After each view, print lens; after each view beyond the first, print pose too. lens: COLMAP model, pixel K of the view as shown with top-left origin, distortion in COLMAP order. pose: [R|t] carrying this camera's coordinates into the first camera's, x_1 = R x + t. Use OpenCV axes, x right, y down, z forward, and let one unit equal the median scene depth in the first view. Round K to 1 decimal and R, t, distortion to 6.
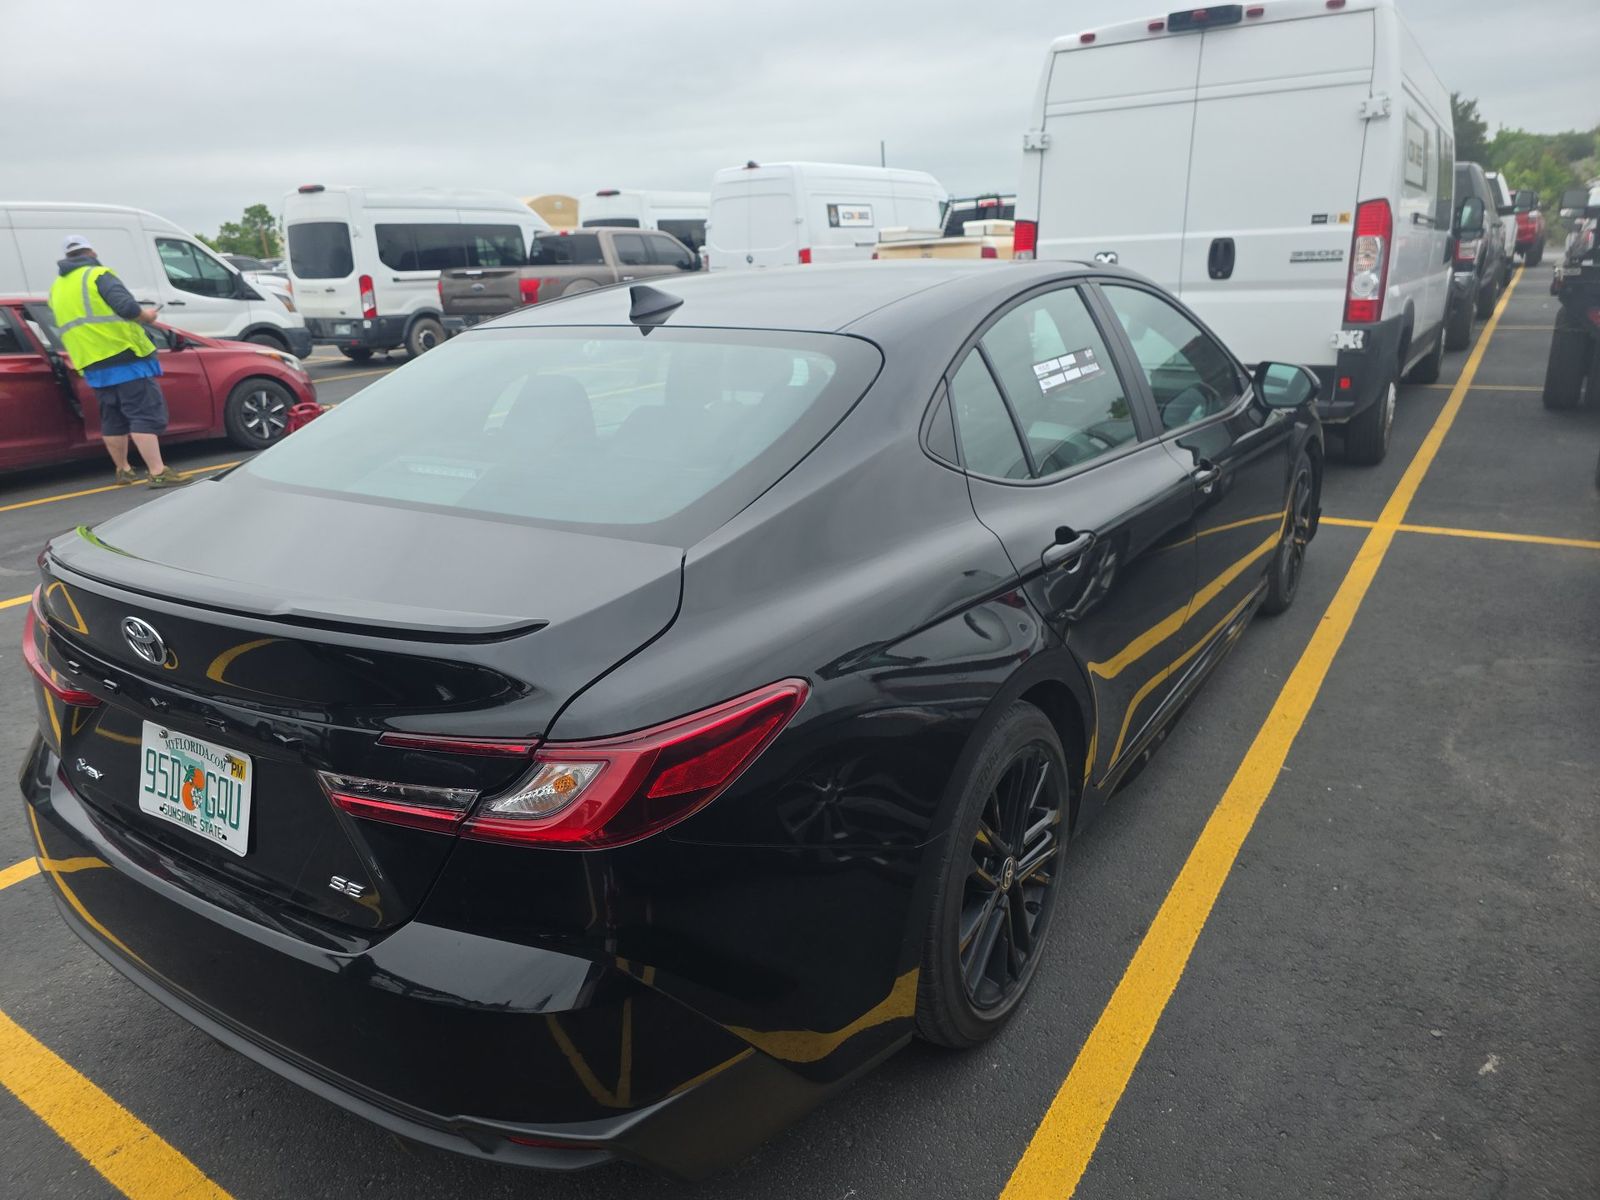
lens RADIAL K [[1076.9, 0, 799.5], [0, 1076.9, 607.9], [0, 0, 1]] dist [0.053744, -0.057153]
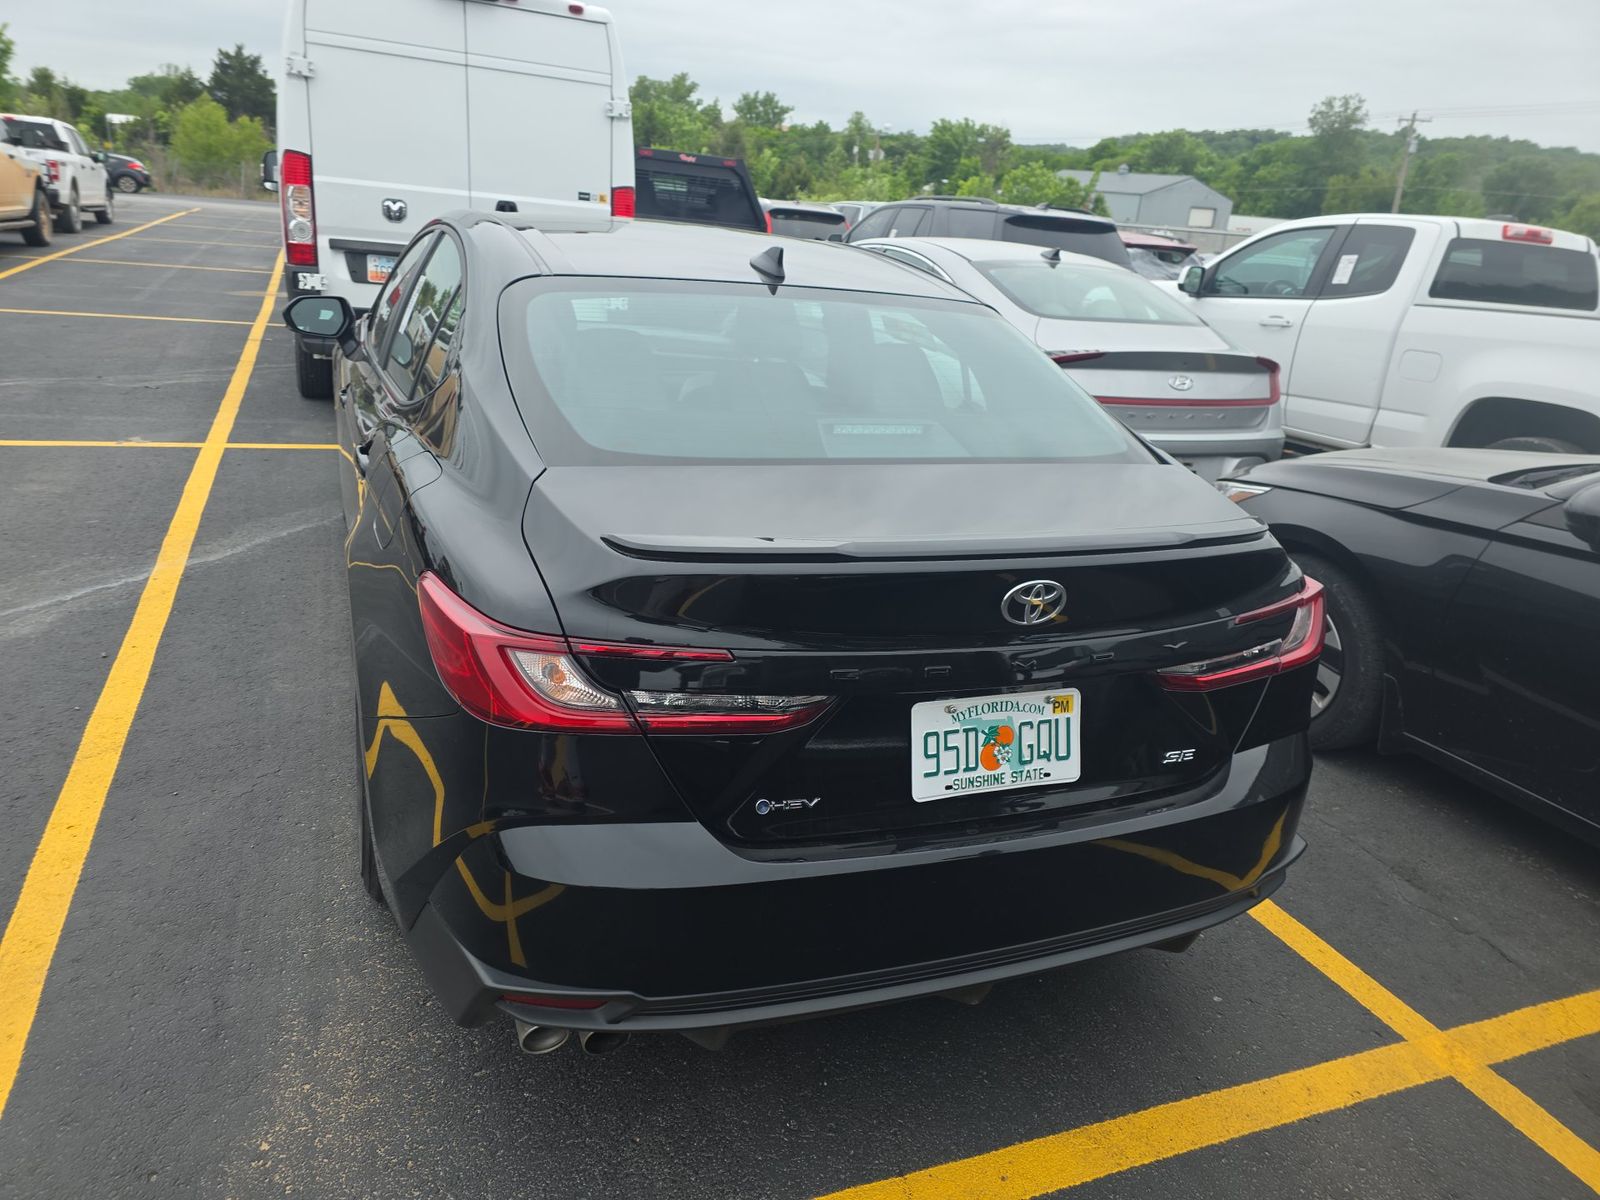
lens RADIAL K [[1076.9, 0, 784.3], [0, 1076.9, 600.2], [0, 0, 1]] dist [0.053744, -0.057153]
pose [[0.560527, -0.184349, 0.807357, -1.268401], [0.150454, 0.981353, 0.119622, -0.104867], [-0.814354, 0.054419, 0.577811, 0.495407]]
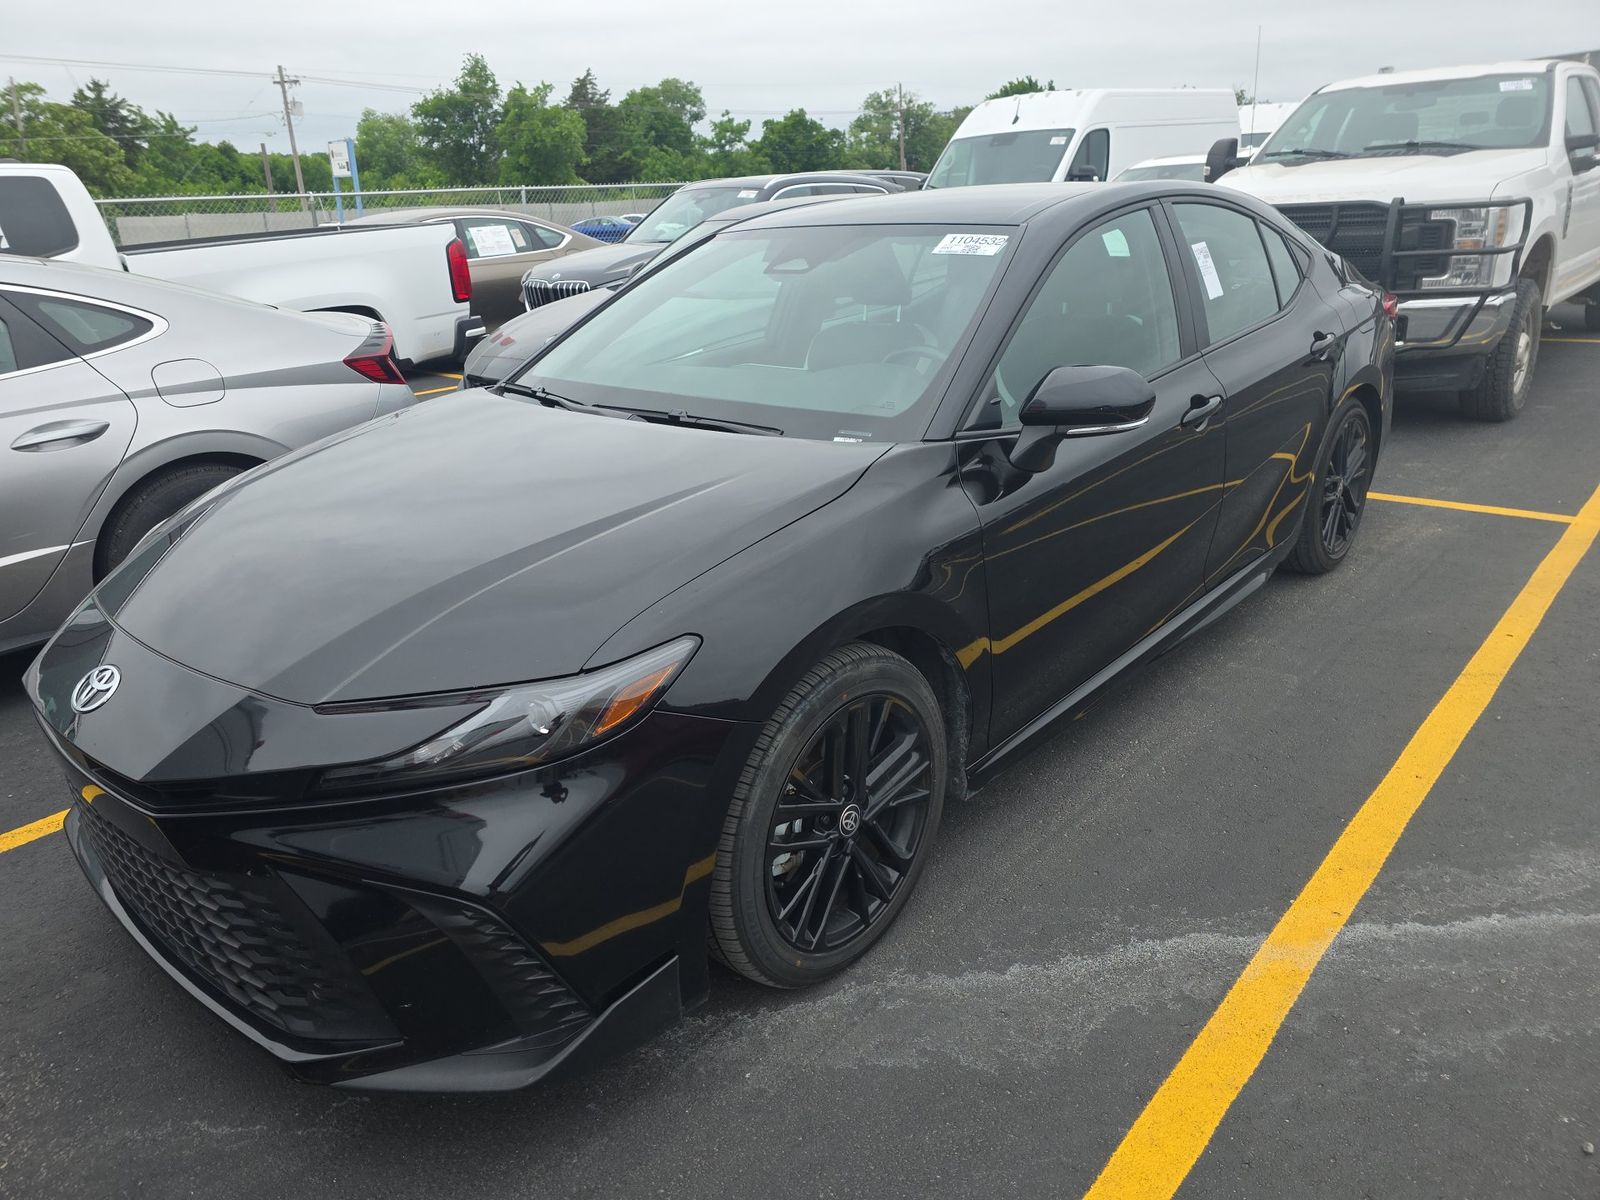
lens RADIAL K [[1076.9, 0, 793.2], [0, 1076.9, 594.3], [0, 0, 1]] dist [0.053744, -0.057153]
pose [[-0.983073, 0.055422, 0.174632, 0.105395], [0.150207, 0.789571, 0.594992, -1.115813], [-0.104908, 0.611151, -0.784531, 3.462125]]
